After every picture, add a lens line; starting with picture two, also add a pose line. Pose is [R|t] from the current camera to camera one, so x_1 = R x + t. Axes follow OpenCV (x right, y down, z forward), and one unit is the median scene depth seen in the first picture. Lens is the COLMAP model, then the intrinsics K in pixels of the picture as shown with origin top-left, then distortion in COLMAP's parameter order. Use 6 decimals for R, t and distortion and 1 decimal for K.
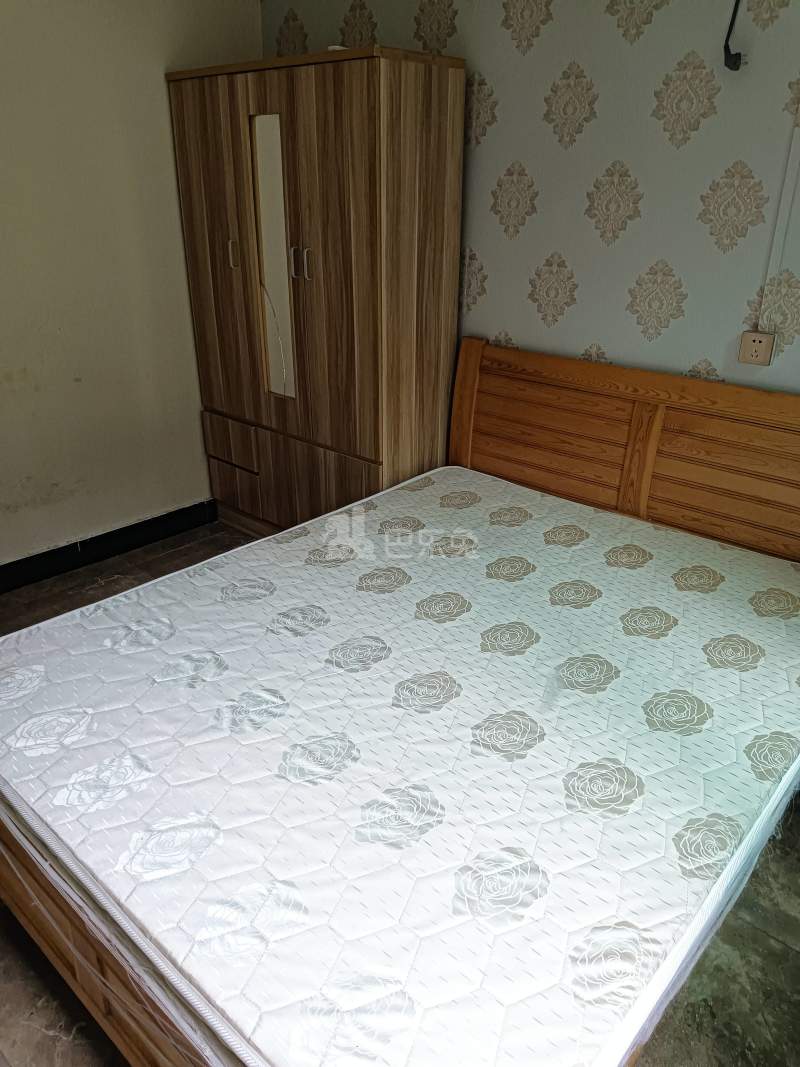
lens RADIAL K [[781.1, 0, 397.0], [0, 781.1, 534.1], [0, 0, 1]] dist [0.090320, -0.116498]
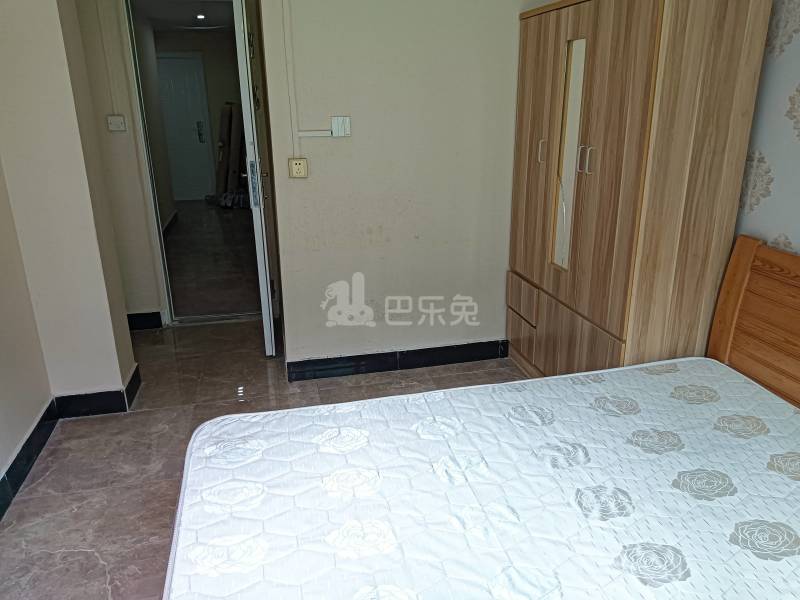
lens RADIAL K [[585.7, 0, 400.0], [0, 585.7, 300.0], [0, 0, 1]] dist [0.090320, -0.116498]
pose [[0.829358, 0.165377, -0.533681, 0.153532], [-0.211850, 0.976943, -0.026487, -0.061620], [0.516995, 0.135028, 0.845271, 0.152420]]
